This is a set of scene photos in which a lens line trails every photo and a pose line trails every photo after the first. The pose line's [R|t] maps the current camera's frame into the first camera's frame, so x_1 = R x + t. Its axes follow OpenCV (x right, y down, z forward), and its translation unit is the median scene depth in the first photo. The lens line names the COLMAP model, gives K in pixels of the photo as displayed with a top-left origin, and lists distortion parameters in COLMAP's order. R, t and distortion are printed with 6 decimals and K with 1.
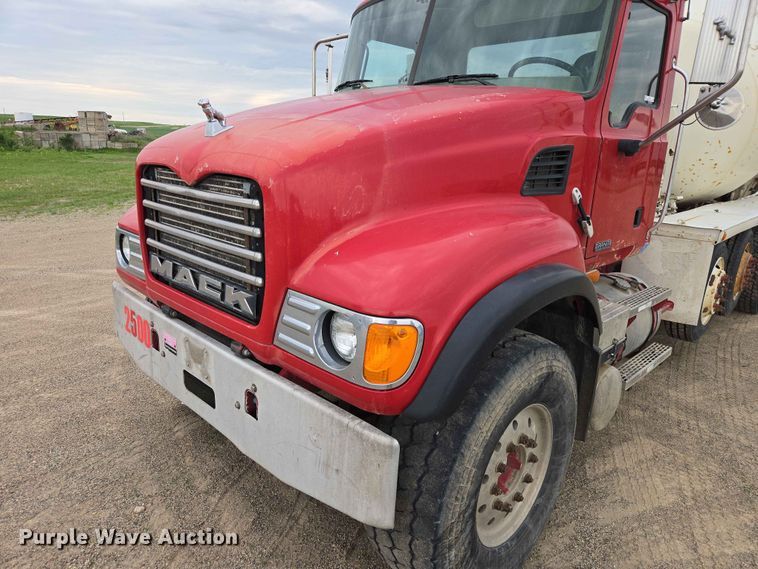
lens RADIAL K [[512.8, 0, 376.7], [0, 512.8, 284.1], [0, 0, 1]] dist [0.051355, -0.034481]
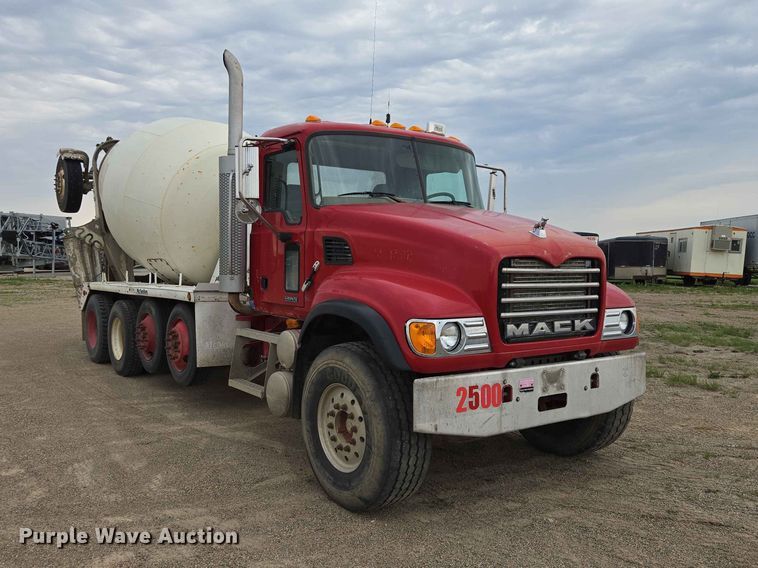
lens RADIAL K [[665.3, 0, 374.7], [0, 665.3, 287.8], [0, 0, 1]] dist [0.040958, 0.003877]
pose [[0.163756, -0.074803, 0.983661, -2.651908], [0.255443, 0.966328, 0.030960, -0.352102], [-0.952855, 0.246200, 0.177350, 1.237155]]
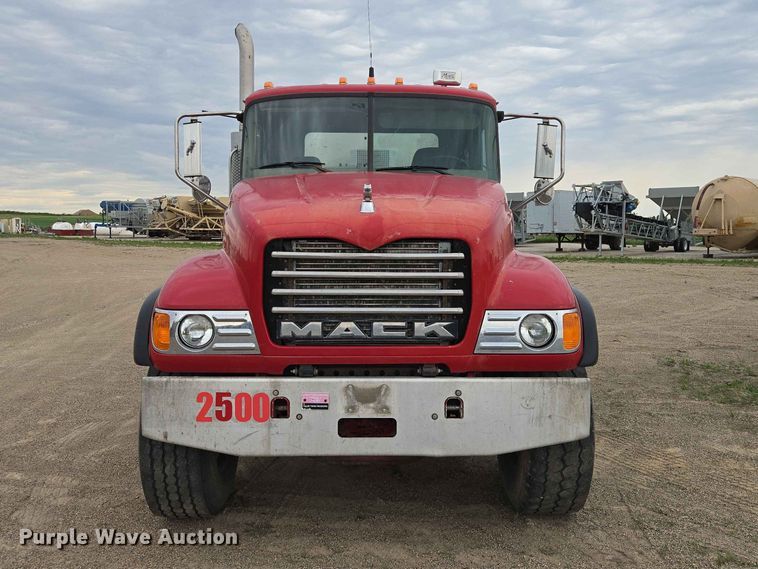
lens RADIAL K [[720.6, 0, 386.4], [0, 720.6, 265.2], [0, 0, 1]] dist [0.067915, 0.000000]
pose [[0.691475, -0.068138, 0.719180, -1.654921], [0.208385, 0.972036, -0.108263, 0.043338], [-0.691692, 0.224727, 0.686338, -0.224284]]
